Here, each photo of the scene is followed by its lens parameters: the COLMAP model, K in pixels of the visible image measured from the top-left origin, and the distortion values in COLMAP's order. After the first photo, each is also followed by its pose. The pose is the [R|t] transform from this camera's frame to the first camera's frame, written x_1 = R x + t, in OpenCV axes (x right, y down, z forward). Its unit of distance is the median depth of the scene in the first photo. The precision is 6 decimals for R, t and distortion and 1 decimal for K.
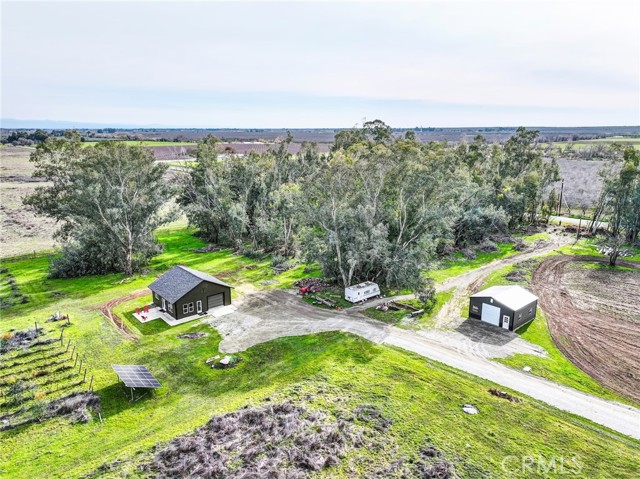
lens RADIAL K [[449.2, 0, 321.6], [0, 449.2, 238.3], [0, 0, 1]] dist [0.000415, 0.011584]
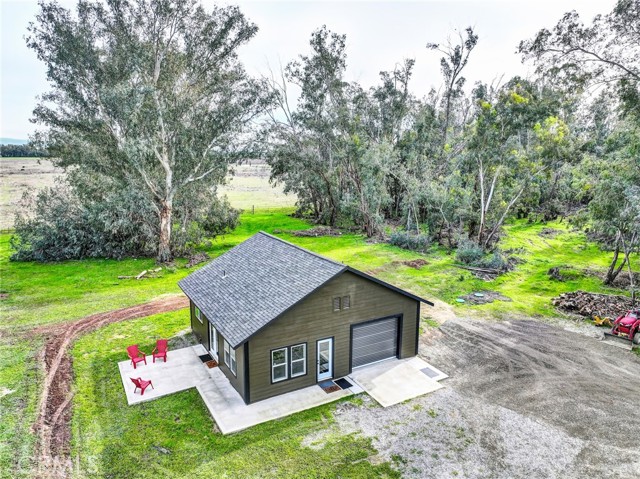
lens RADIAL K [[449.2, 0, 322.6], [0, 449.2, 238.6], [0, 0, 1]] dist [0.000415, 0.011584]
pose [[0.981658, 0.040142, -0.186376, -0.216086], [-0.049887, 0.997606, -0.047895, 0.085500], [0.184007, 0.056314, 0.981310, 0.688855]]
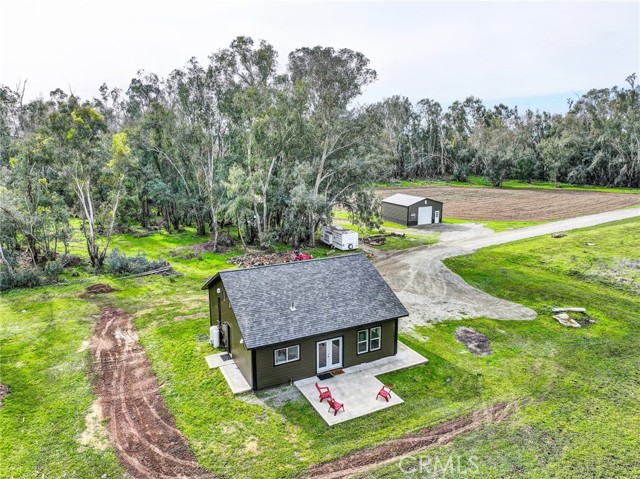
lens RADIAL K [[449.2, 0, 323.3], [0, 449.2, 240.8], [0, 0, 1]] dist [0.000415, 0.011584]
pose [[0.229723, -0.211257, 0.950051, -0.664798], [0.231454, 0.960011, 0.157506, 0.000986], [-0.945334, 0.183710, 0.269433, 0.877498]]
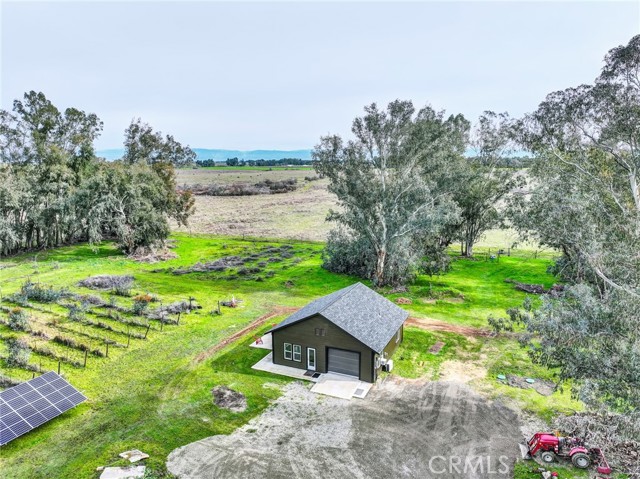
lens RADIAL K [[449.2, 0, 319.1], [0, 449.2, 237.8], [0, 0, 1]] dist [0.000415, 0.011584]
pose [[0.418231, 0.152405, -0.895464, 0.190135], [-0.208727, 0.975568, 0.068551, -0.029292], [0.884034, 0.158237, 0.439824, 0.723302]]
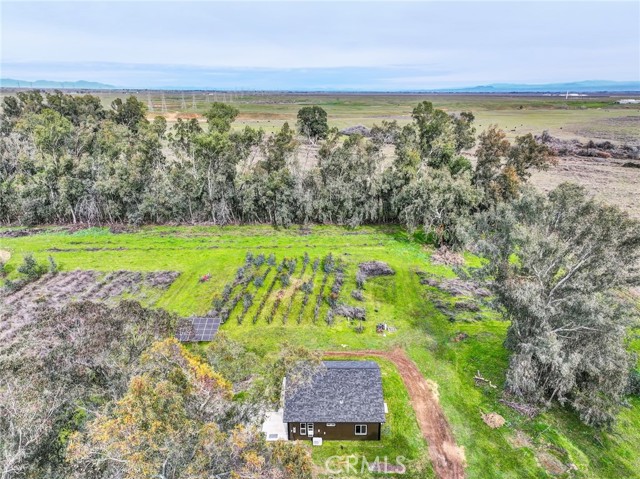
lens RADIAL K [[449.2, 0, 319.5], [0, 449.2, 240.8], [0, 0, 1]] dist [0.000415, 0.011584]
pose [[-0.656572, 0.241831, -0.714445, 0.148161], [-0.174423, 0.872854, 0.455744, -0.390250], [0.733819, 0.423844, -0.530911, 1.270023]]
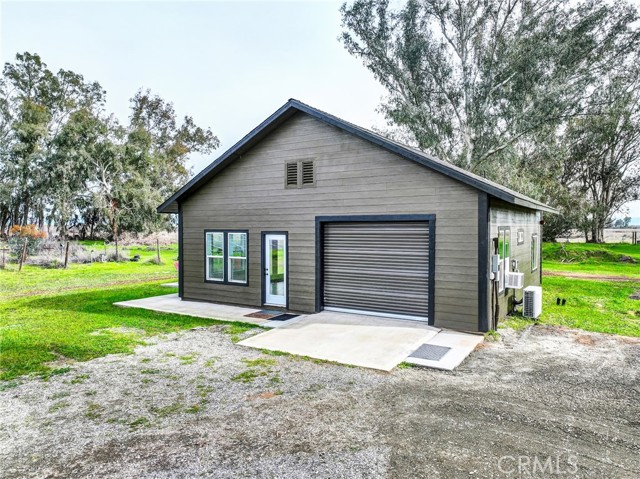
lens RADIAL K [[449.2, 0, 322.3], [0, 449.2, 236.2], [0, 0, 1]] dist [0.000415, 0.011584]
pose [[0.301622, 0.022615, -0.953159, -0.098723], [-0.229351, 0.972084, -0.049513, 0.139645], [0.925431, 0.233542, 0.298389, 0.932927]]
